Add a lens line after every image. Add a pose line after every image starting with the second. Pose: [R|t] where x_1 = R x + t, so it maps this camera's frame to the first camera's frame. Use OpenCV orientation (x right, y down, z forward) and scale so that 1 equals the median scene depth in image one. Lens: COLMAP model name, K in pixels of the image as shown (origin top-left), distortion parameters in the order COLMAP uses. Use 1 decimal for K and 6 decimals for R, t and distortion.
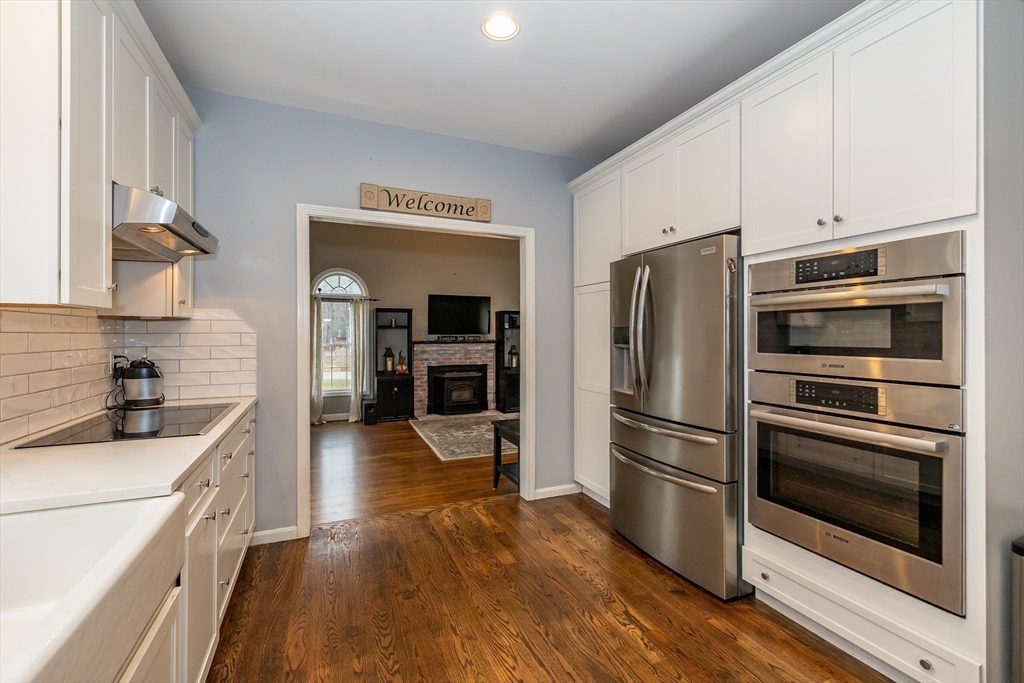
lens RADIAL K [[455.5, 0, 504.4], [0, 455.5, 336.5], [0, 0, 1]] dist [-0.001100, 0.001616]
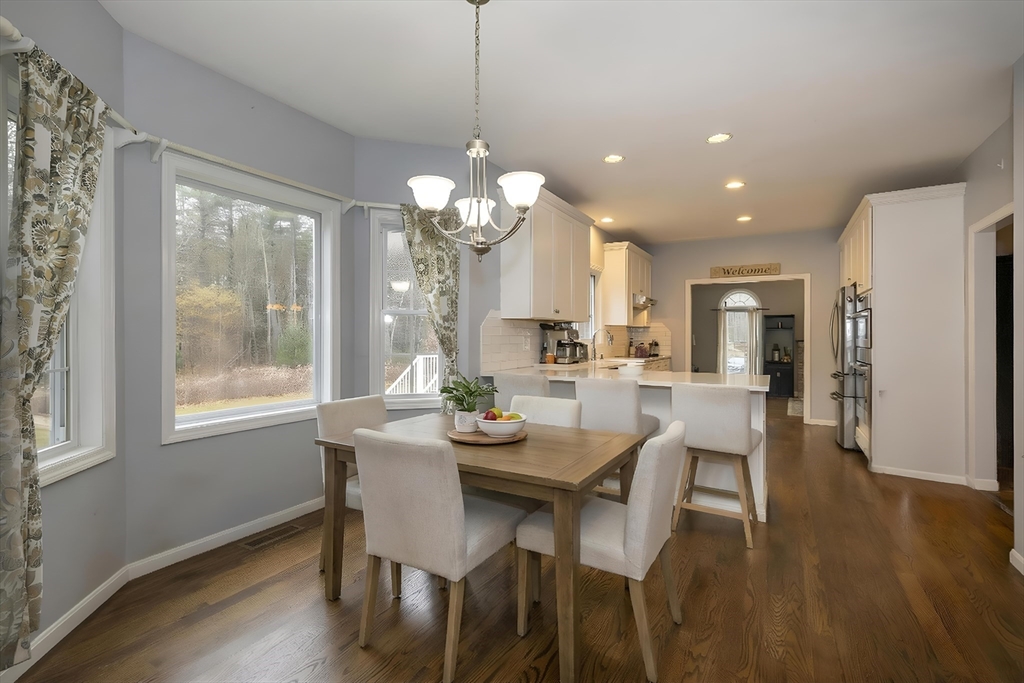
lens RADIAL K [[484.5, 0, 509.8], [0, 484.5, 340.7], [0, 0, 1]] dist [-0.004532, -0.000120]
pose [[0.629628, 0.001109, -0.776896, 1.033282], [-0.001760, 0.999998, 0.000001, 0.045894], [0.776895, 0.001367, 0.629629, -1.471920]]
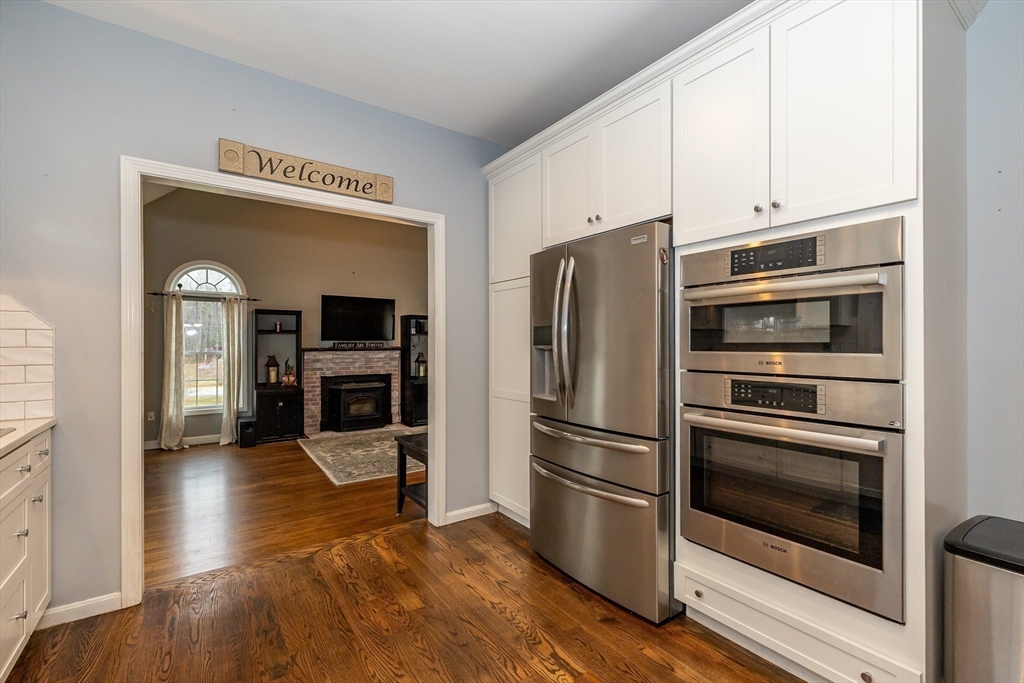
lens RADIAL K [[466.3, 0, 517.3], [0, 466.3, 344.5], [0, 0, 1]] dist [0.002084, -0.001568]
pose [[0.975184, -0.000696, 0.221394, 0.004436], [0.001391, 0.999995, -0.002984, 0.018400], [-0.221391, 0.003218, 0.975180, 0.119295]]
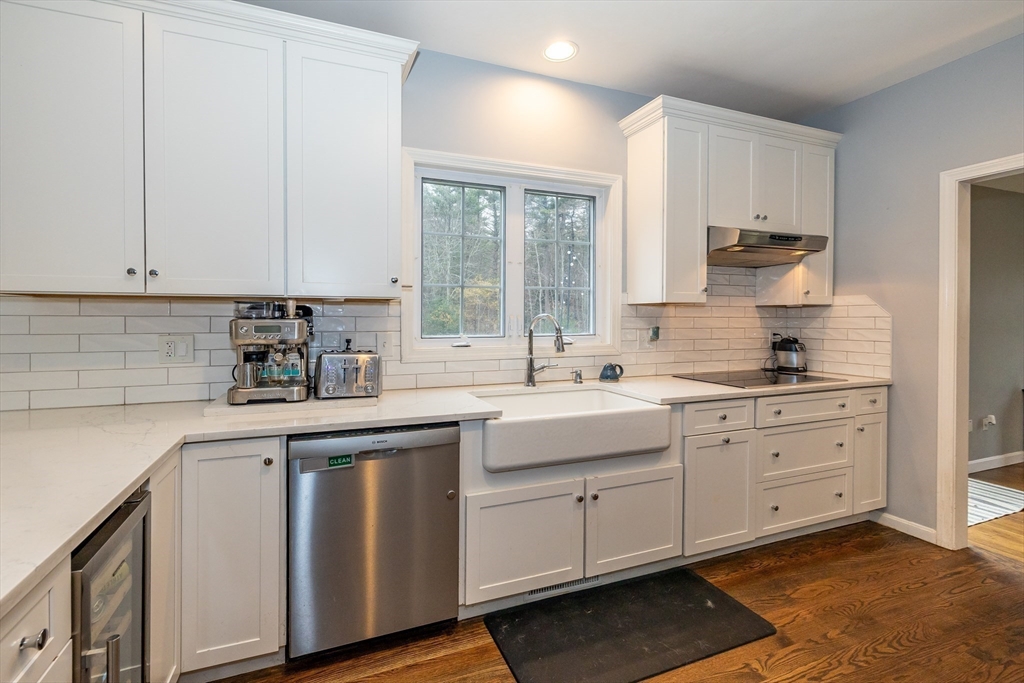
lens RADIAL K [[455.5, 0, 506.9], [0, 455.5, 317.5], [0, 0, 1]] dist [-0.001100, 0.001616]
pose [[-0.022650, -0.002274, -0.999741, 0.467747], [-0.003910, 0.999990, -0.002186, -0.000869], [0.999736, 0.003859, -0.022659, 0.168774]]
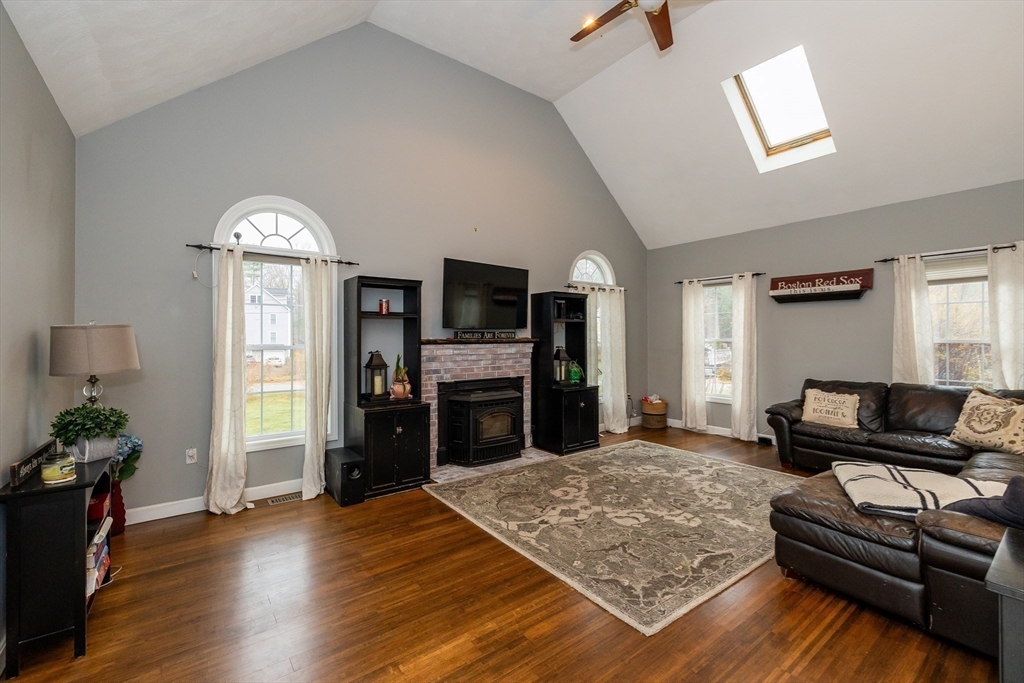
lens RADIAL K [[455.5, 0, 509.2], [0, 455.5, 337.2], [0, 0, 1]] dist [-0.001100, 0.001616]
pose [[0.968009, -0.001993, 0.250908, -0.668764], [0.002547, 0.999995, -0.001883, 0.023851], [-0.250903, 0.002462, 0.968009, 1.225220]]
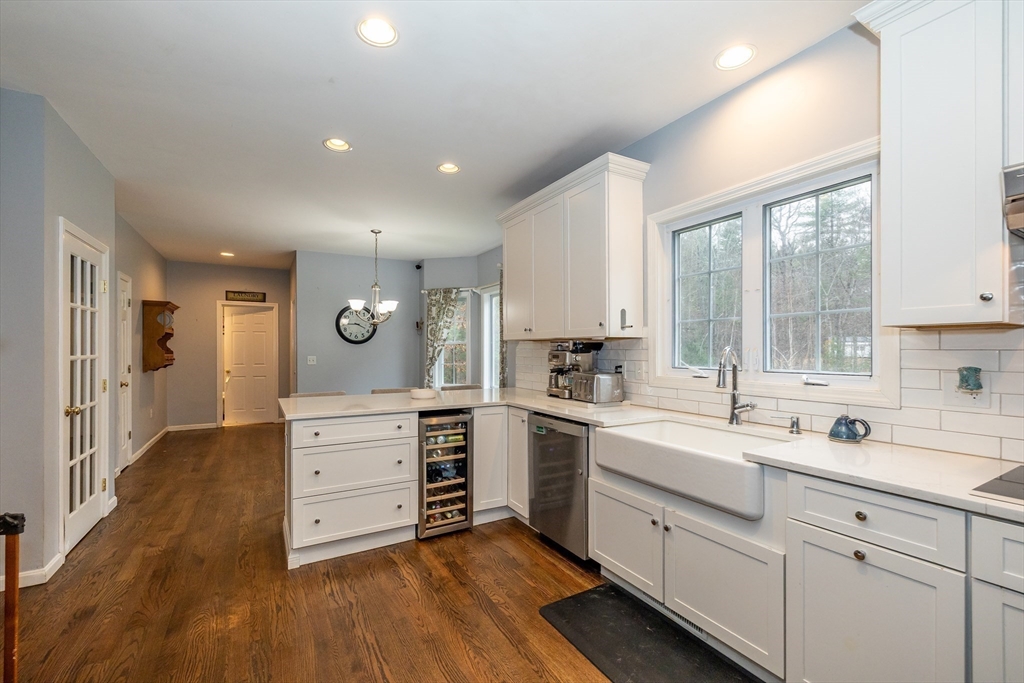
lens RADIAL K [[455.5, 0, 482.4], [0, 455.5, 348.8], [0, 0, 1]] dist [-0.001100, 0.001616]
pose [[-0.997913, -0.005338, -0.064349, 0.085101], [-0.005335, 0.999986, -0.000226, -0.003581], [0.064349, 0.000118, -0.997927, 1.000209]]
